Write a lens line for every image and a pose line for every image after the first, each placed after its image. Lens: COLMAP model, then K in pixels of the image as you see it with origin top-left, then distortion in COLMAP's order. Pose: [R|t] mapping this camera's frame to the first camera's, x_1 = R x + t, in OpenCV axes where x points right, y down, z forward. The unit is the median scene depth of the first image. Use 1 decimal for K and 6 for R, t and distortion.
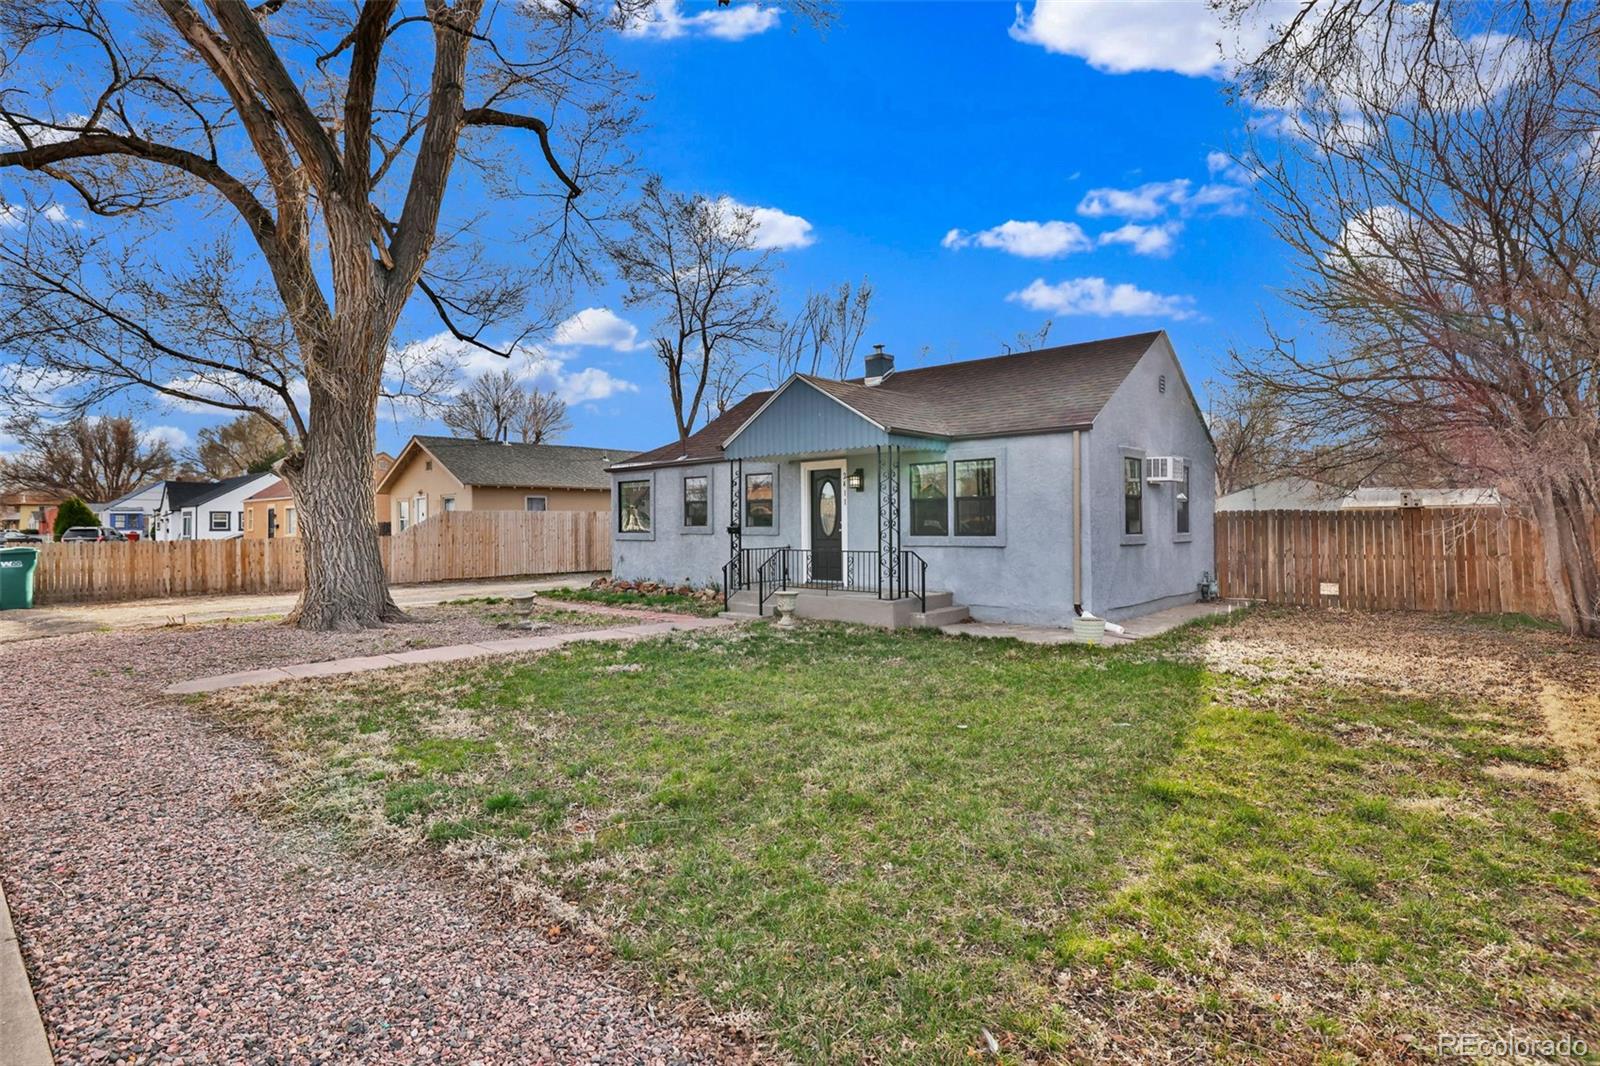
lens RADIAL K [[839.8, 0, 801.0], [0, 839.8, 539.3], [0, 0, 1]] dist [-0.003521, 0.000440]
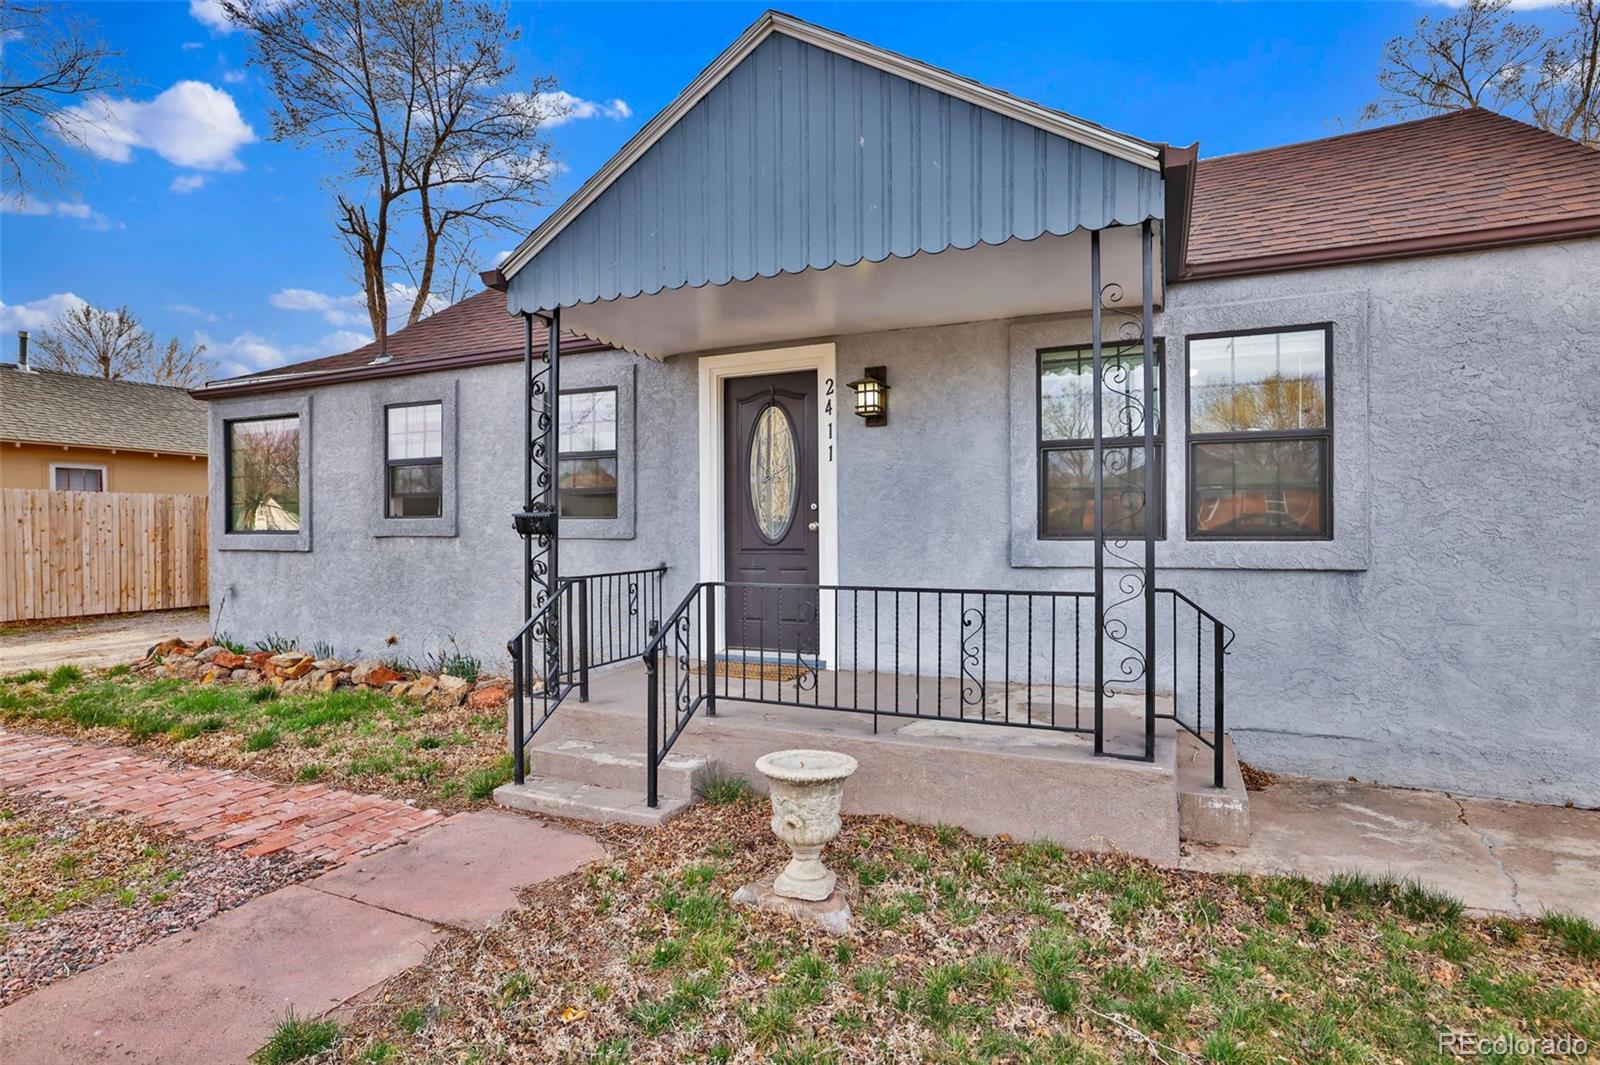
lens RADIAL K [[839.8, 0, 801.0], [0, 839.8, 538.8], [0, 0, 1]] dist [-0.003521, 0.000440]
pose [[0.952068, -0.001616, 0.305884, -0.066662], [0.002817, 0.999990, -0.003484, -0.002871], [-0.305875, 0.004178, 0.952063, 0.523709]]
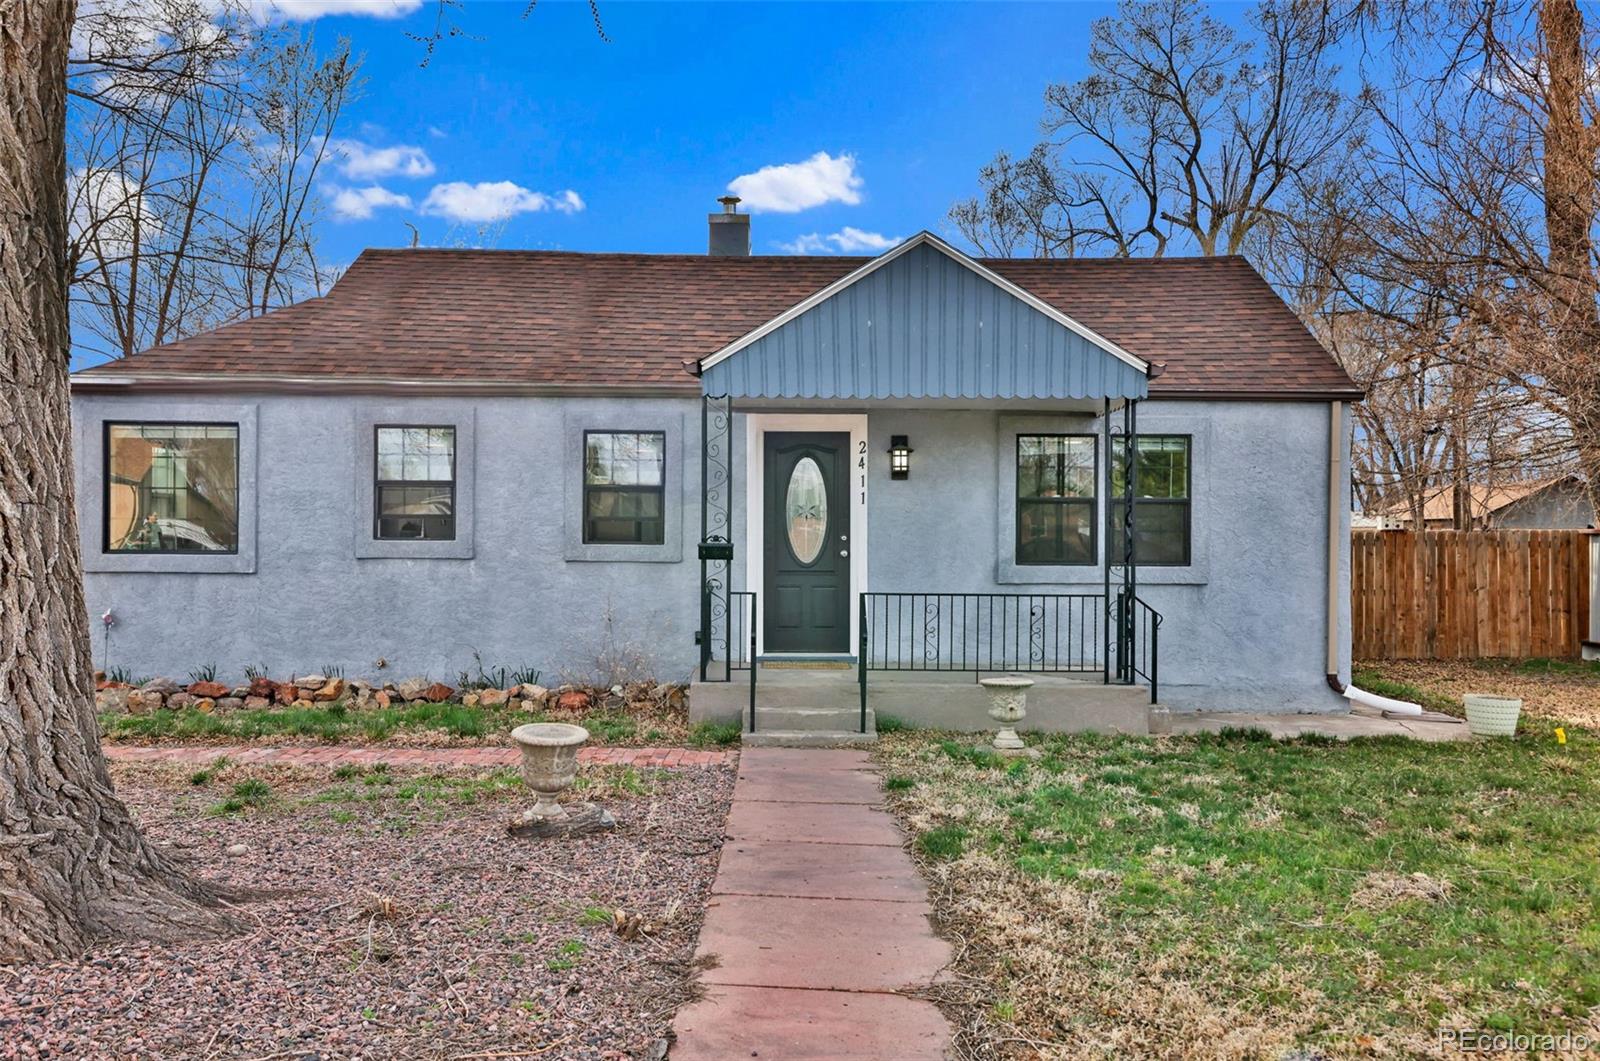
lens RADIAL K [[1348.9, 0, 831.8], [0, 1348.9, 570.1], [0, 0, 1]] dist [0.116899, -0.255954]
pose [[0.725852, -0.001740, 0.687849, -0.436798], [-0.002104, 0.999987, 0.004750, -0.003779], [-0.687848, -0.004895, 0.725839, 0.344324]]
